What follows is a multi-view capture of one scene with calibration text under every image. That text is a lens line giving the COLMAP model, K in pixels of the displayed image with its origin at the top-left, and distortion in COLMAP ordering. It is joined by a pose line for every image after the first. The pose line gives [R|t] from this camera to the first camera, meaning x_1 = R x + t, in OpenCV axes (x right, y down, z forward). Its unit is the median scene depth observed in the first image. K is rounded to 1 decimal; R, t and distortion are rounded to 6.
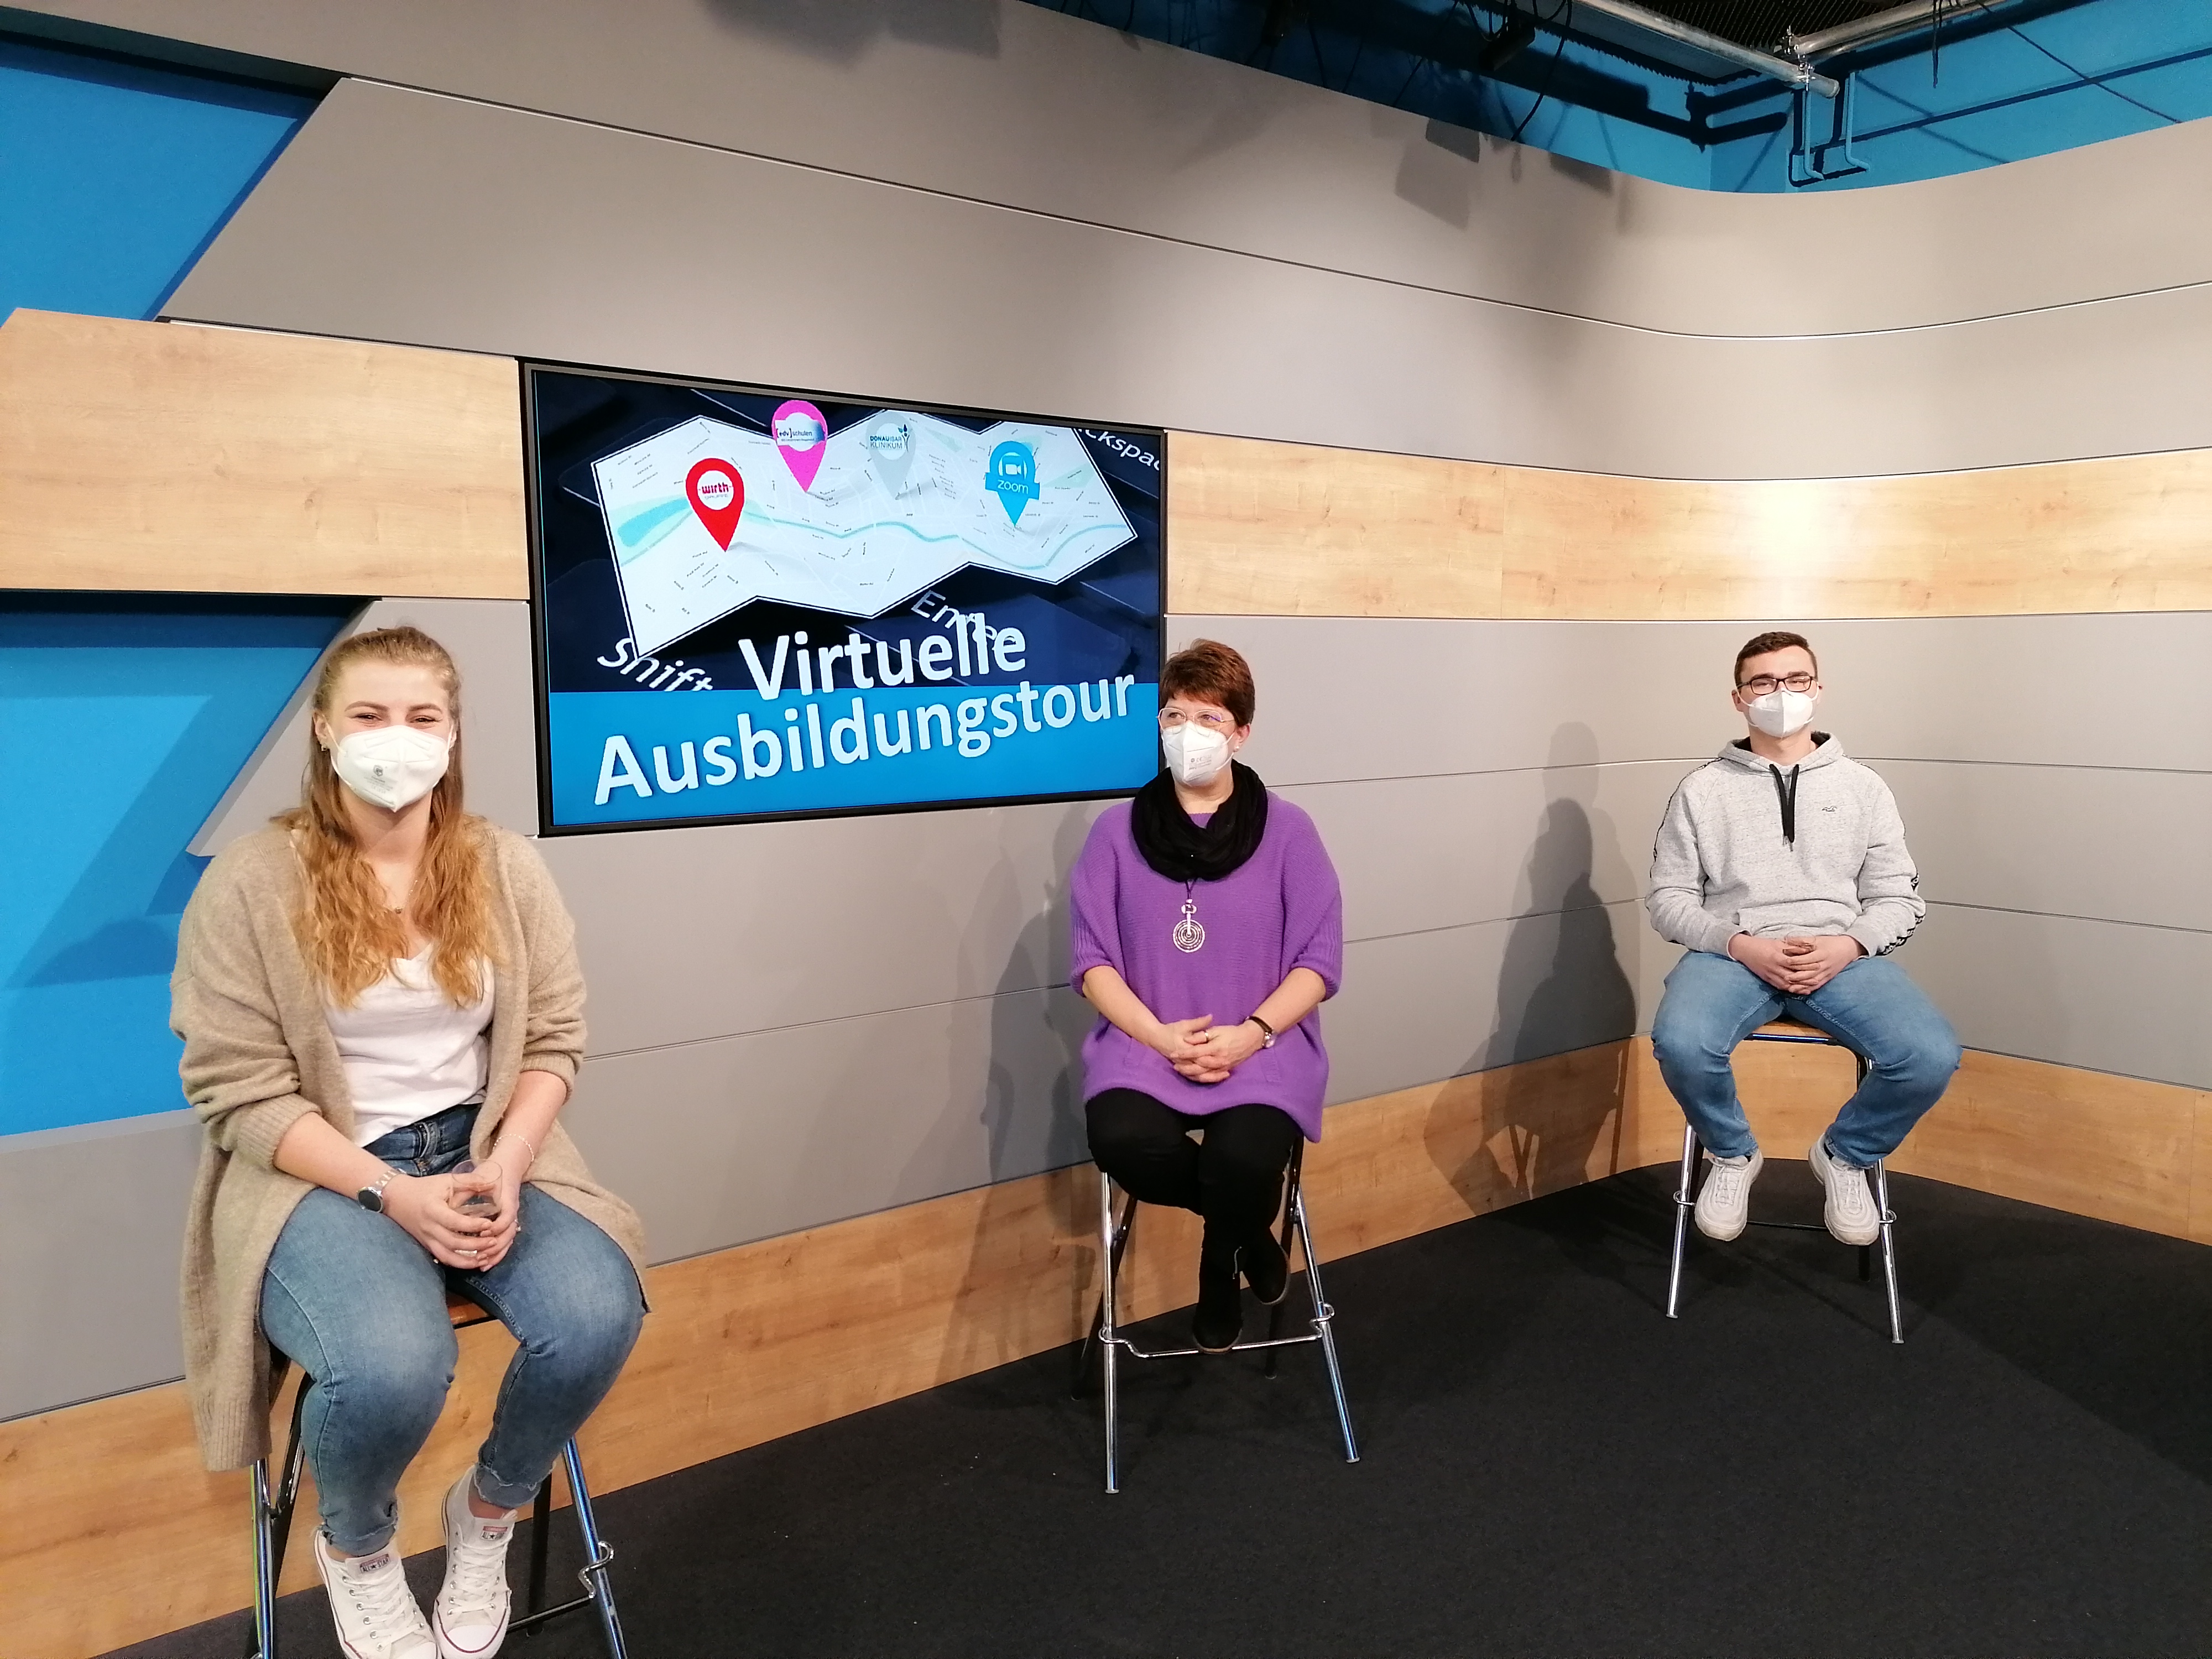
lens RADIAL K [[1676.0, 0, 1108.1], [0, 1676.0, 826.1], [0, 0, 1]] dist [0.089220, -0.100150]
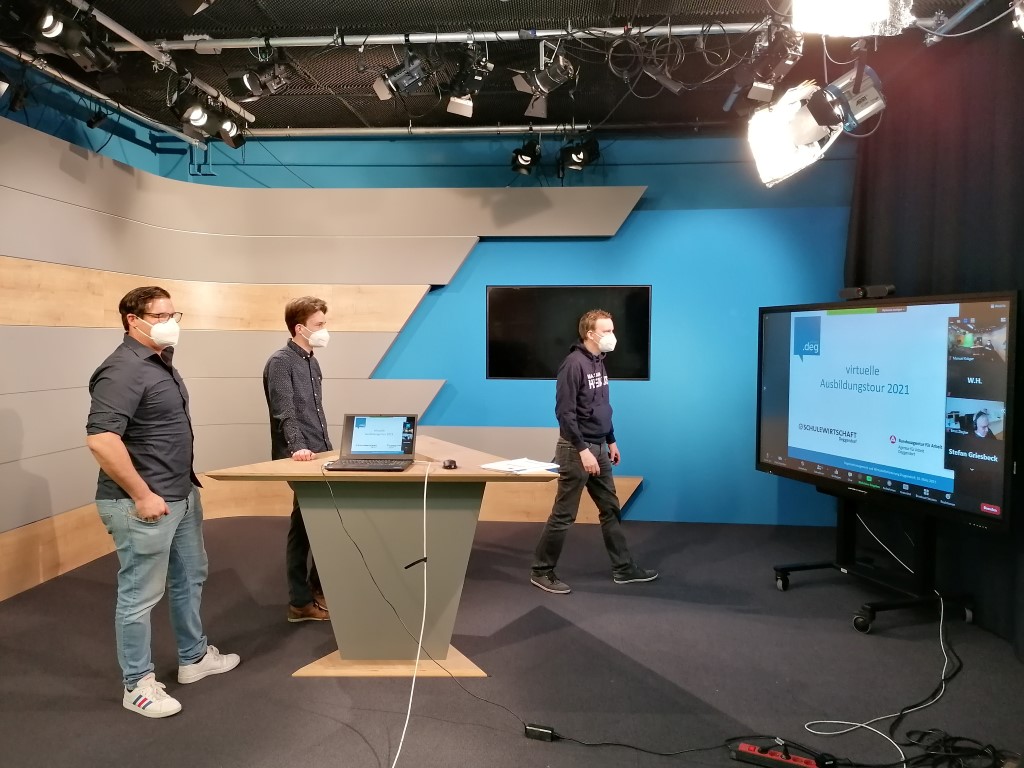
lens RADIAL K [[775.9, 0, 509.4], [0, 775.9, 387.9], [0, 0, 1]] dist [0.089220, -0.100150]
pose [[0.689476, -0.034004, 0.723510, -0.299310], [0.058391, 0.998256, -0.008728, 0.026673], [-0.721951, 0.048264, 0.690258, -0.413142]]
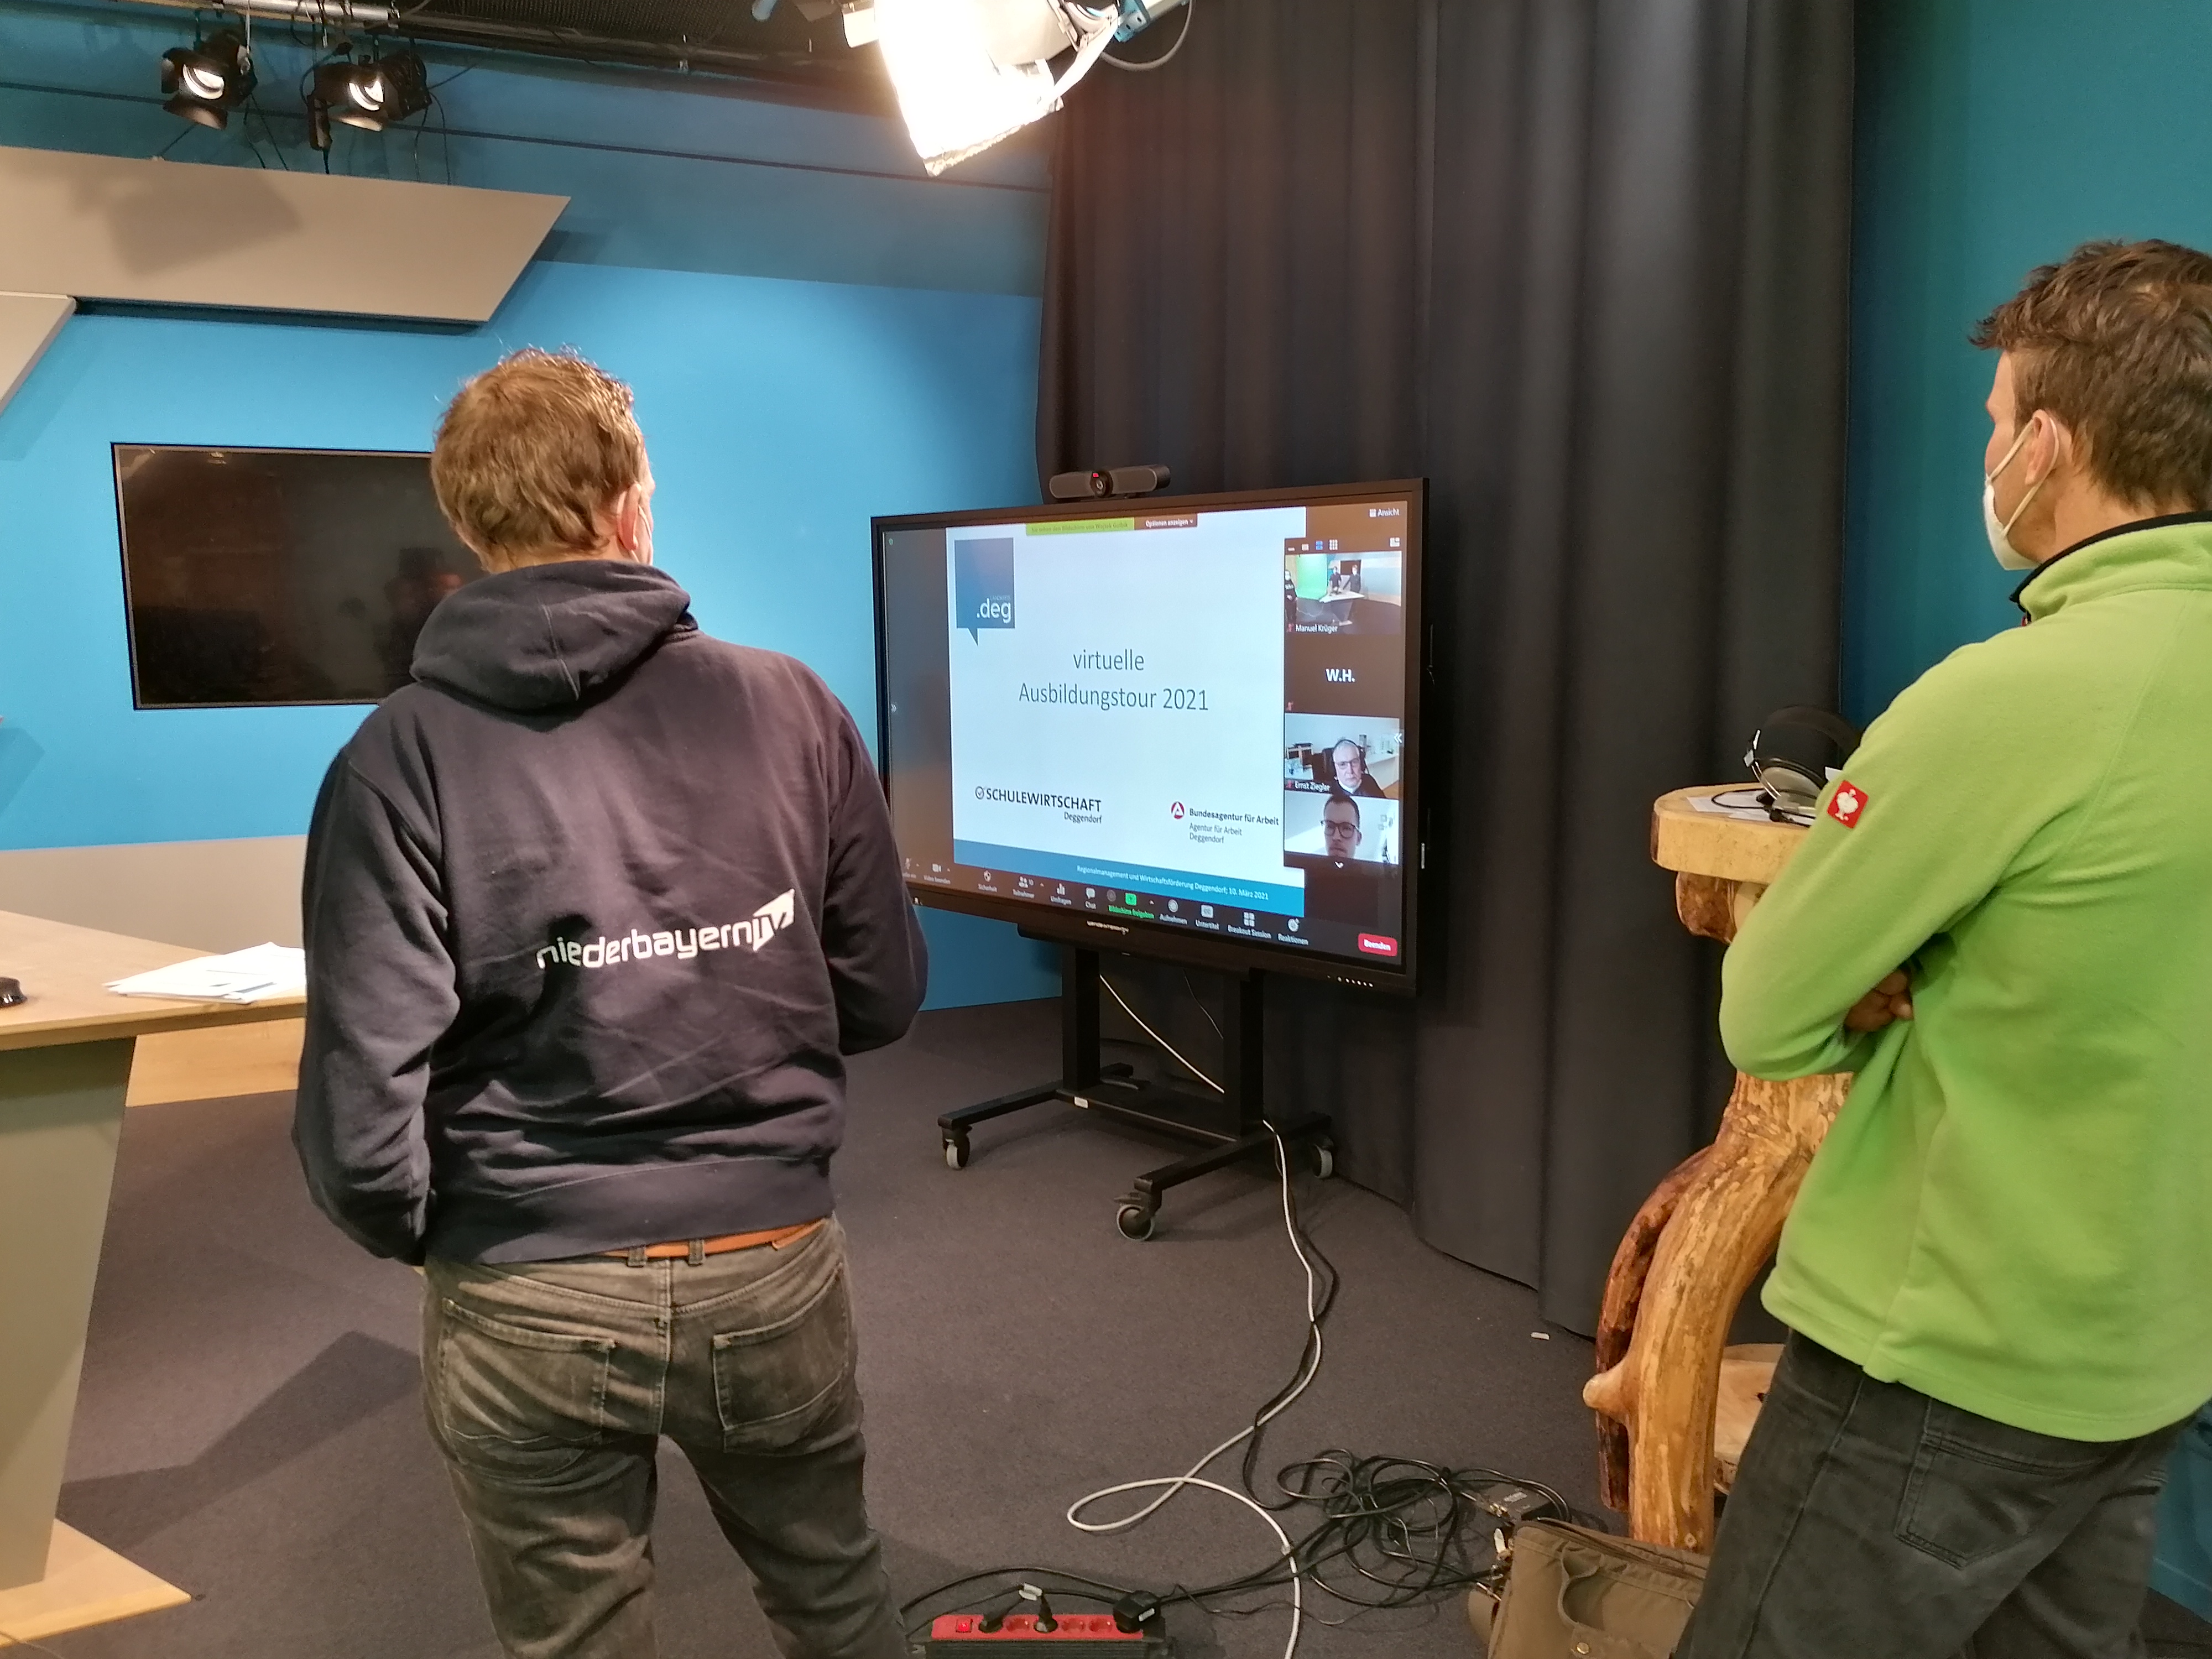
lens RADIAL K [[1676.0, 0, 1116.2], [0, 1676.0, 831.5], [0, 0, 1]] dist [0.089220, -0.100150]
pose [[0.274361, -0.122537, 0.953788, -0.154843], [0.094432, 0.990487, 0.100088, 0.022437], [-0.956979, 0.062608, 0.283323, -0.290041]]
